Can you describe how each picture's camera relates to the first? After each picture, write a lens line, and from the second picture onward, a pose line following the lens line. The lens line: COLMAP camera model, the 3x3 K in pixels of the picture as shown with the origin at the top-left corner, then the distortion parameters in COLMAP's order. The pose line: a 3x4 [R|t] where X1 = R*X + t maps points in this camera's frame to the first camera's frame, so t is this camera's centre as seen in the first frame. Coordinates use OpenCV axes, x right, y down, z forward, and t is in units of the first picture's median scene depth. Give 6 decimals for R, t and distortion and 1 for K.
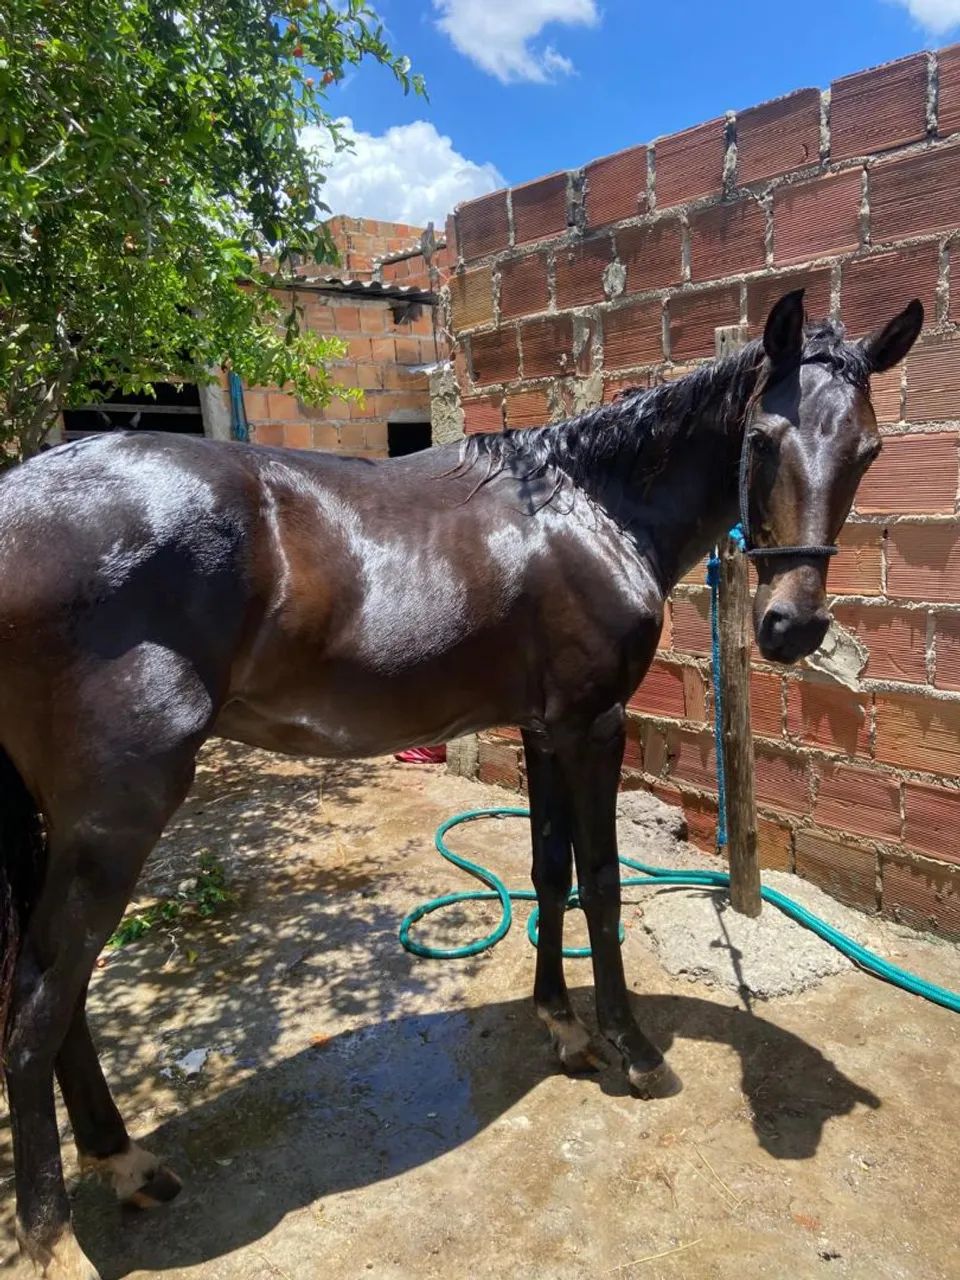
lens RADIAL K [[988.3, 0, 423.6], [0, 988.3, 636.1], [0, 0, 1]] dist [0.105594, -0.109637]
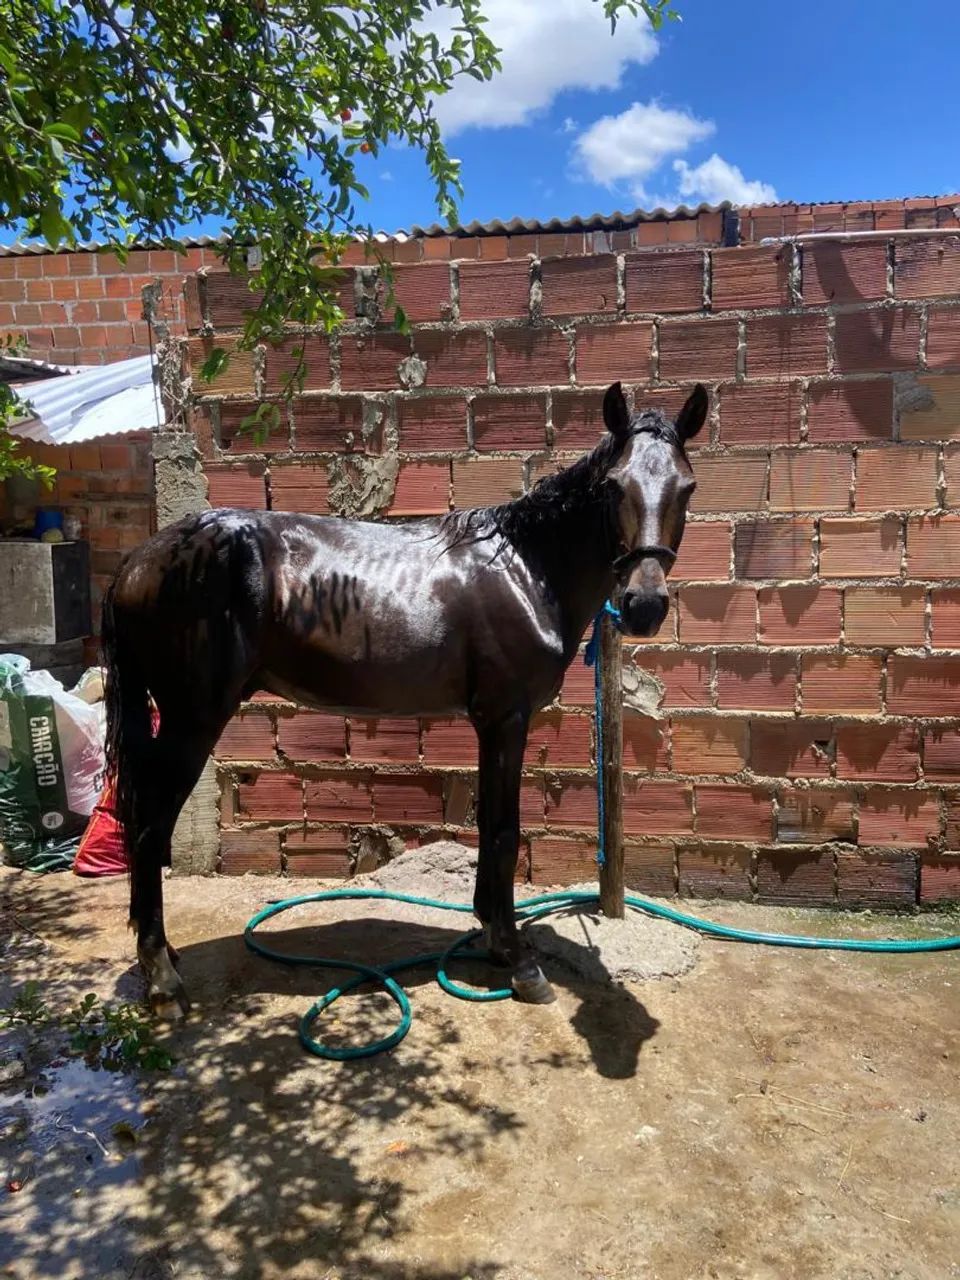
lens RADIAL K [[1003.5, 0, 514.6], [0, 1003.5, 611.5], [0, 0, 1]] dist [0.102603, -0.114669]
pose [[0.757483, -0.031251, 0.652106, -0.519309], [0.094108, 0.993649, -0.061696, -0.018424], [-0.646036, 0.108102, 0.755613, 0.136445]]
